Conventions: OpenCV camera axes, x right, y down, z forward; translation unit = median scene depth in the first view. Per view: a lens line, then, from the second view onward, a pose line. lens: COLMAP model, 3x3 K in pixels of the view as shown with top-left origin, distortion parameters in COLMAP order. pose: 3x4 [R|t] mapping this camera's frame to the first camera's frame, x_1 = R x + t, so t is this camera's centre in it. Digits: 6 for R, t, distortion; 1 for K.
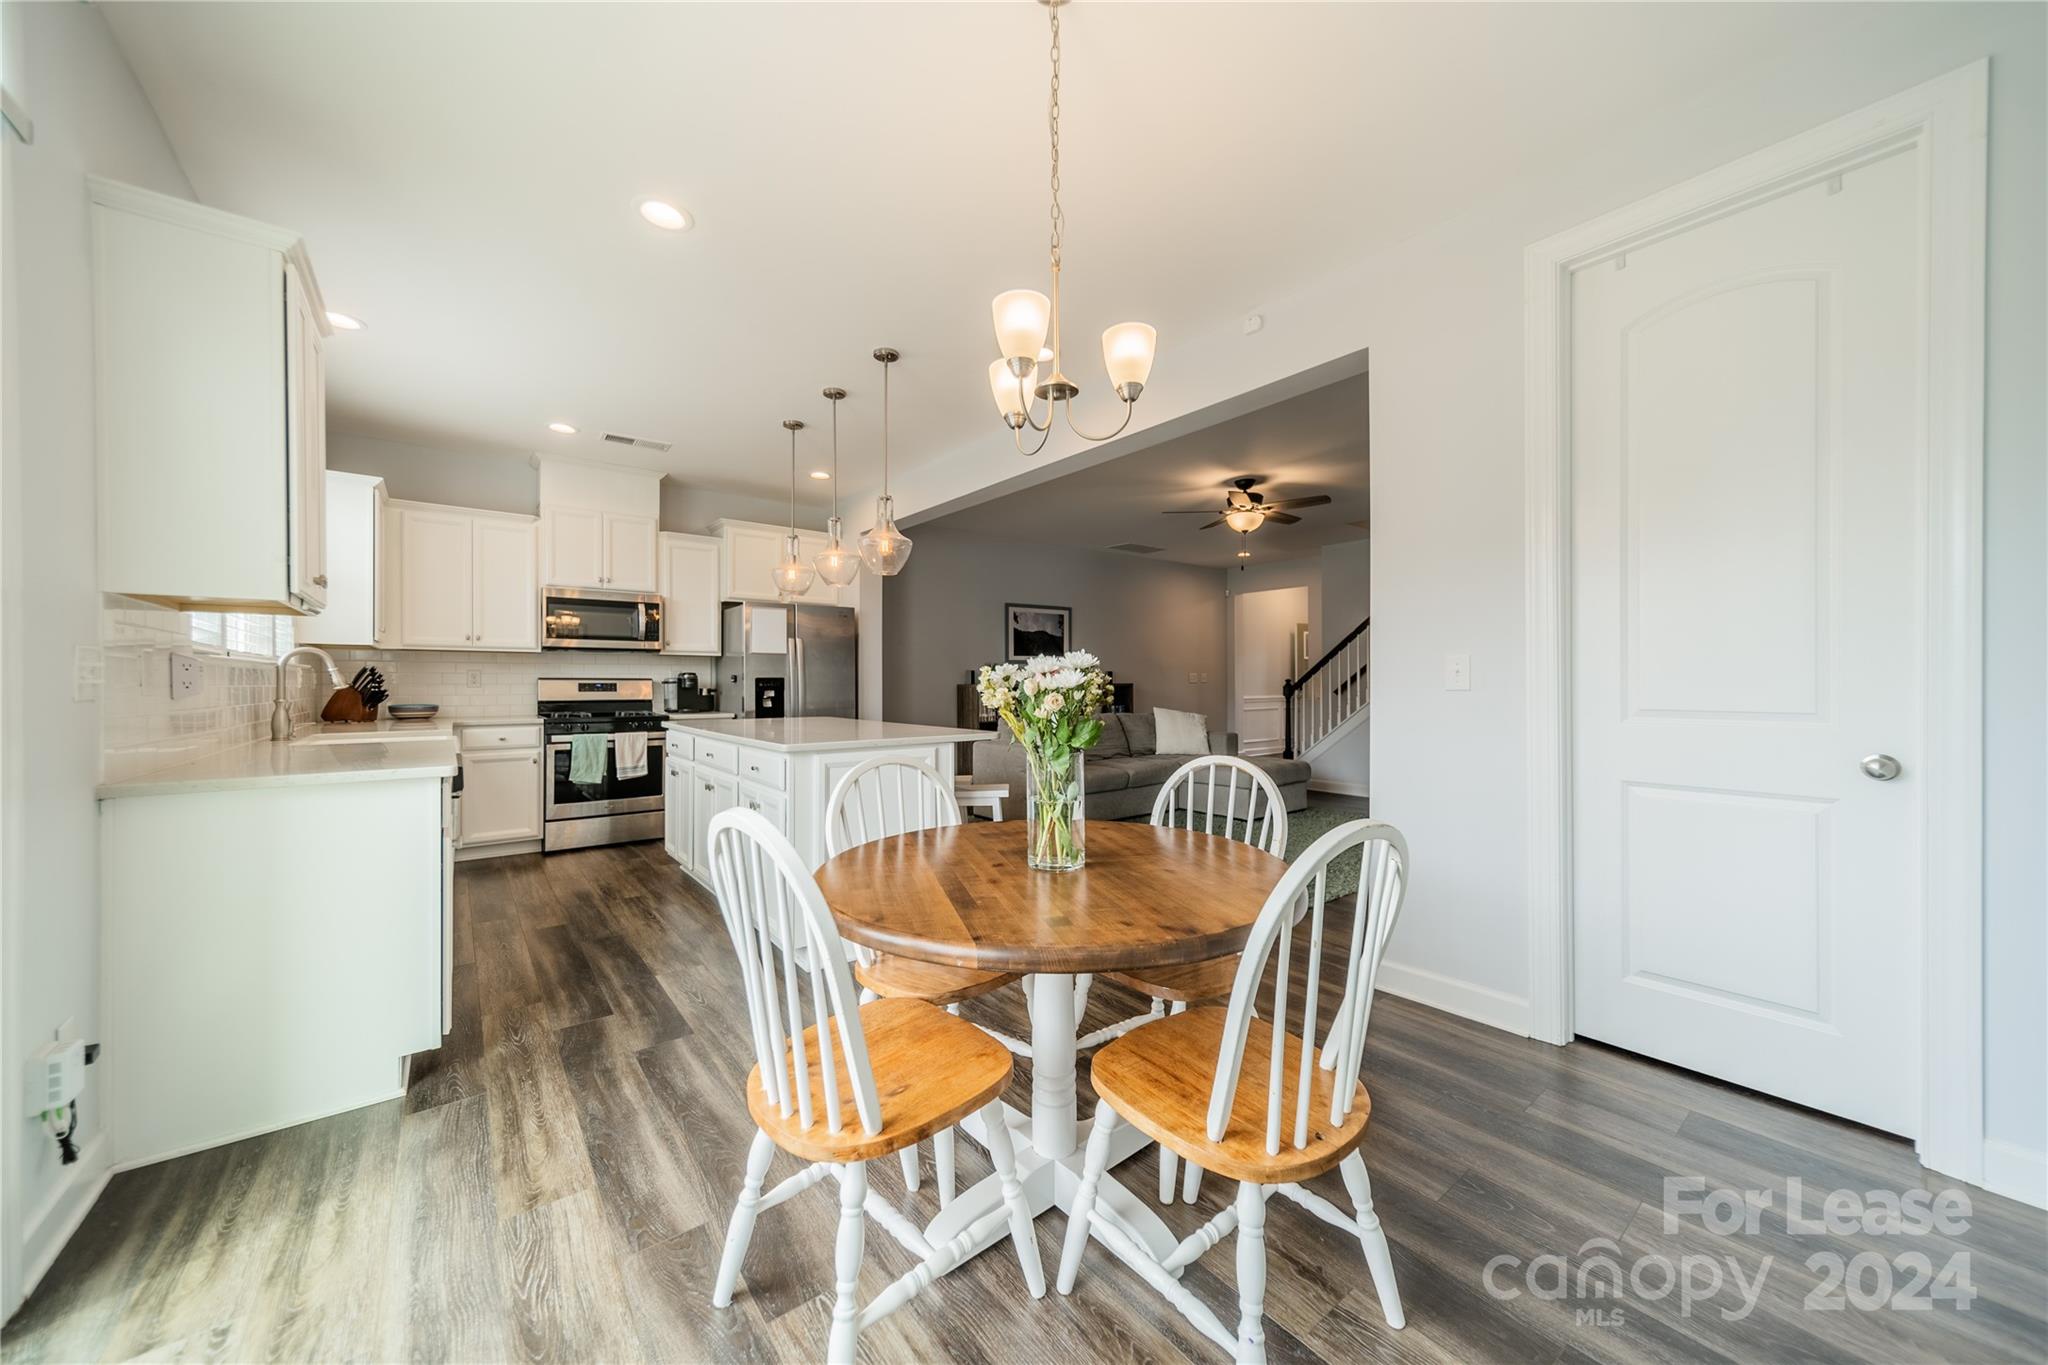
lens RADIAL K [[725.4, 0, 1024.9], [0, 725.4, 677.2], [0, 0, 1]] dist [0.007857, -0.000316]
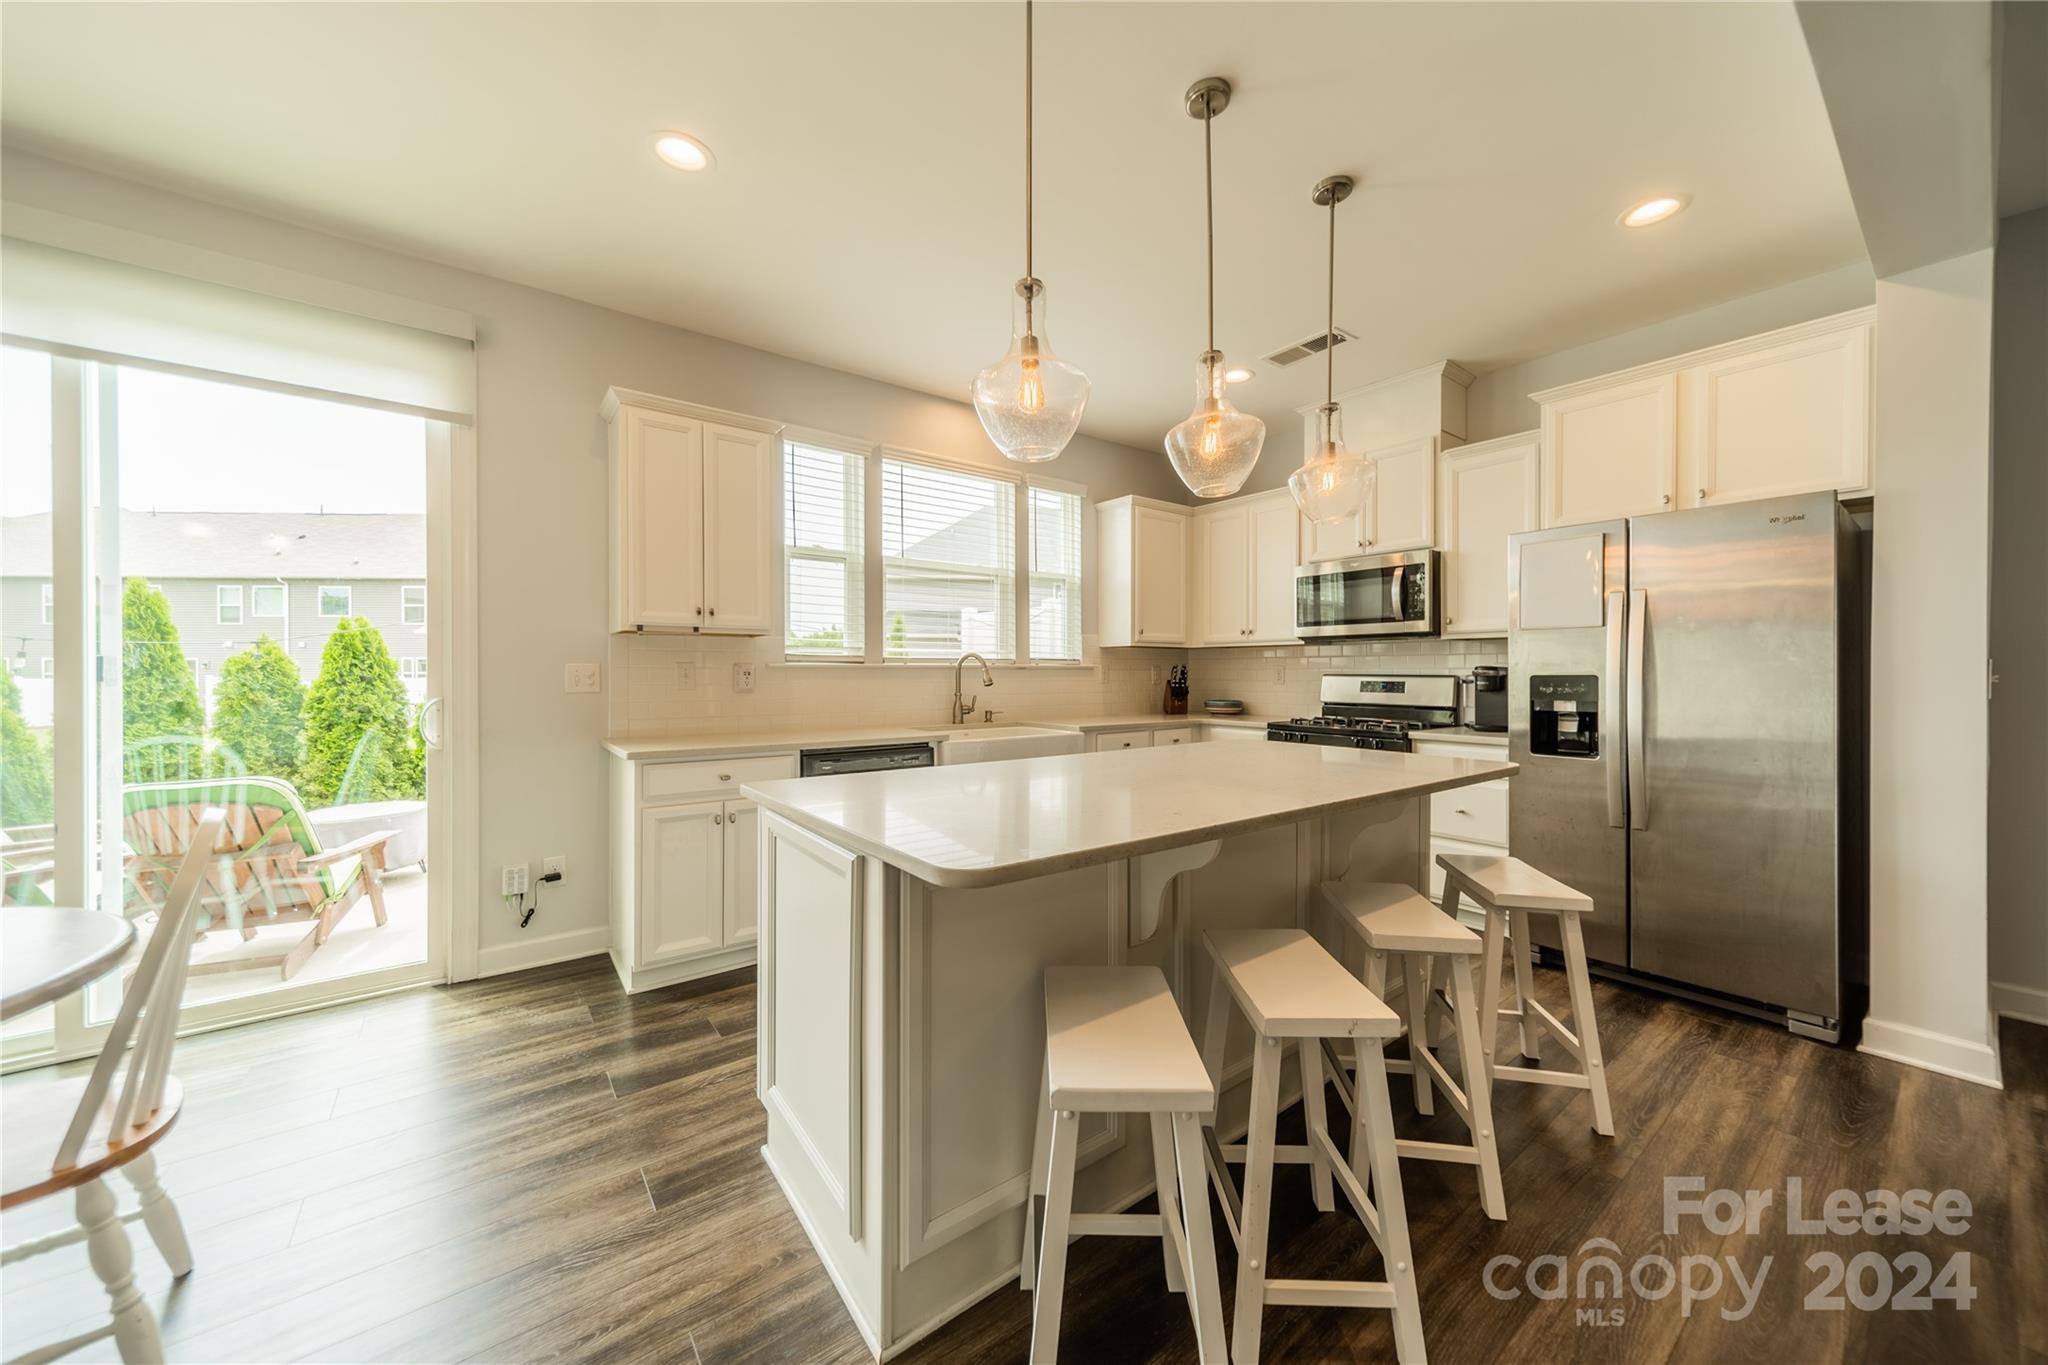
lens RADIAL K [[725.4, 0, 1024.9], [0, 725.4, 677.2], [0, 0, 1]] dist [0.007857, -0.000316]
pose [[-0.019727, 0.008508, -0.999769, 0.173770], [0.006930, 0.999941, 0.008372, -0.005026], [0.999781, -0.006763, -0.019785, 0.663150]]
